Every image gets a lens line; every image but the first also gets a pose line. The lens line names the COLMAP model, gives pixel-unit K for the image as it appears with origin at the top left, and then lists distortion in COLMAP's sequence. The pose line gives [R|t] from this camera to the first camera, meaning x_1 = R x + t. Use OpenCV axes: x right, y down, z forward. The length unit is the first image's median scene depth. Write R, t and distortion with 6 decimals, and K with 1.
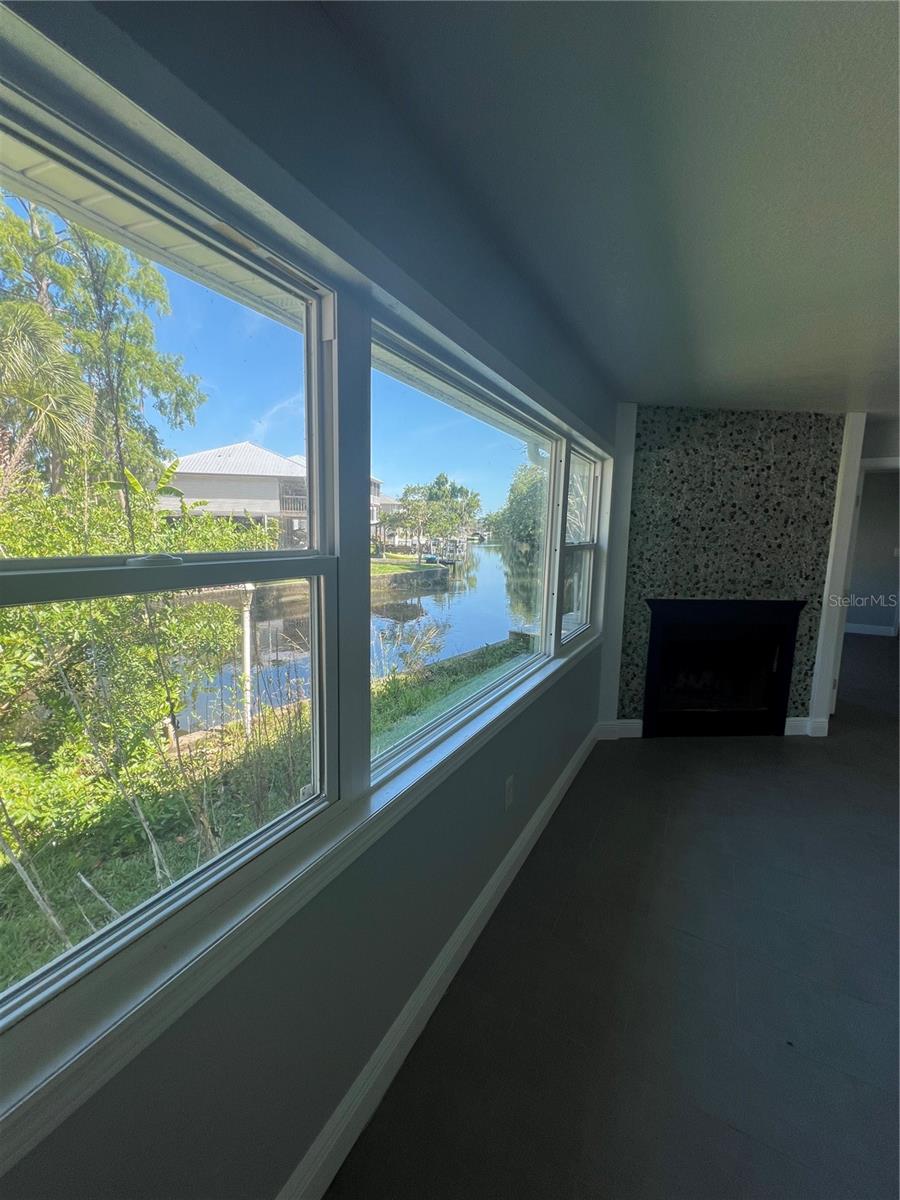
lens RADIAL K [[477.7, 0, 450.0], [0, 477.7, 600.0], [0, 0, 1]] dist [-0.000166, -0.000104]
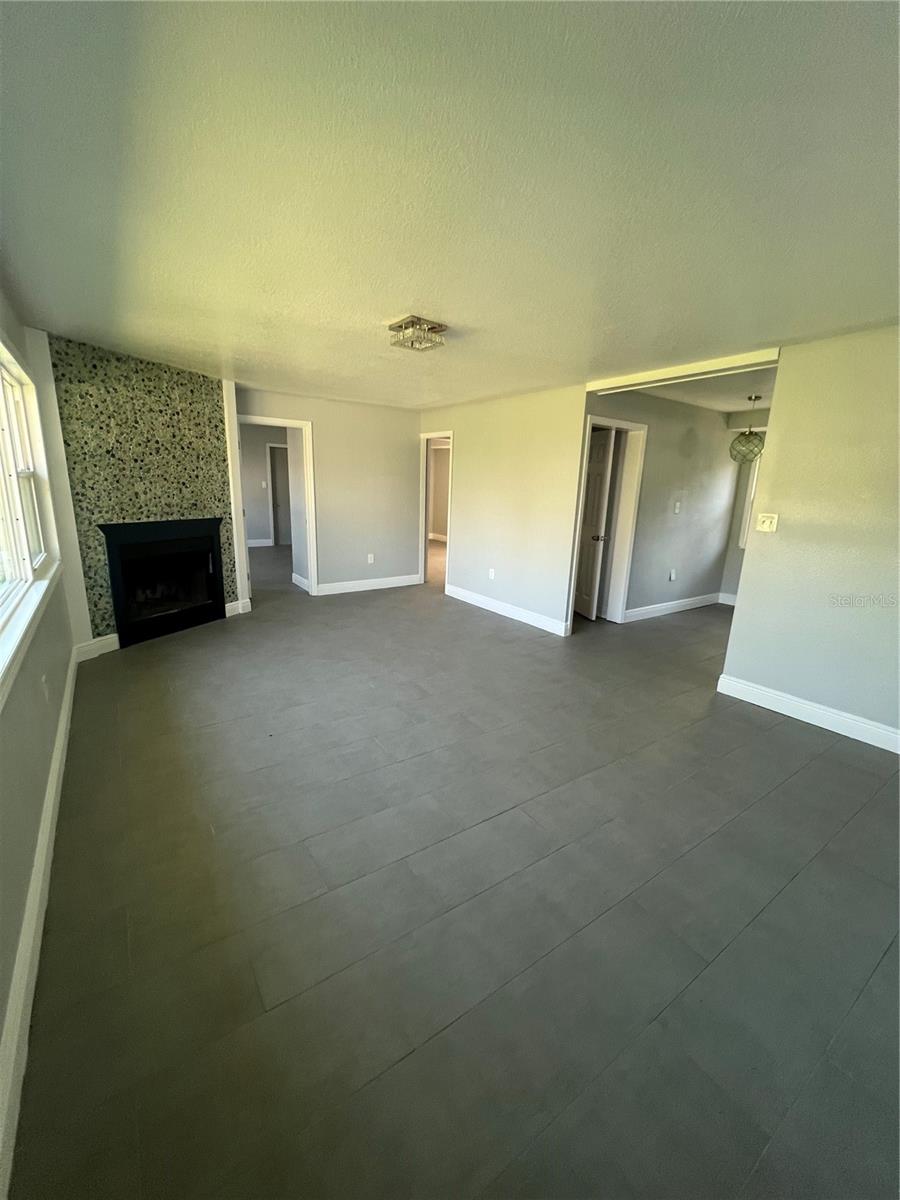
lens RADIAL K [[481.7, 0, 453.8], [0, 481.7, 599.6], [0, 0, 1]] dist [-0.003962, -0.000230]
pose [[0.437760, -0.211033, 0.873974, -0.232542], [0.097604, 0.977473, 0.187135, 0.039932], [-0.893778, 0.003383, 0.448497, -0.227681]]
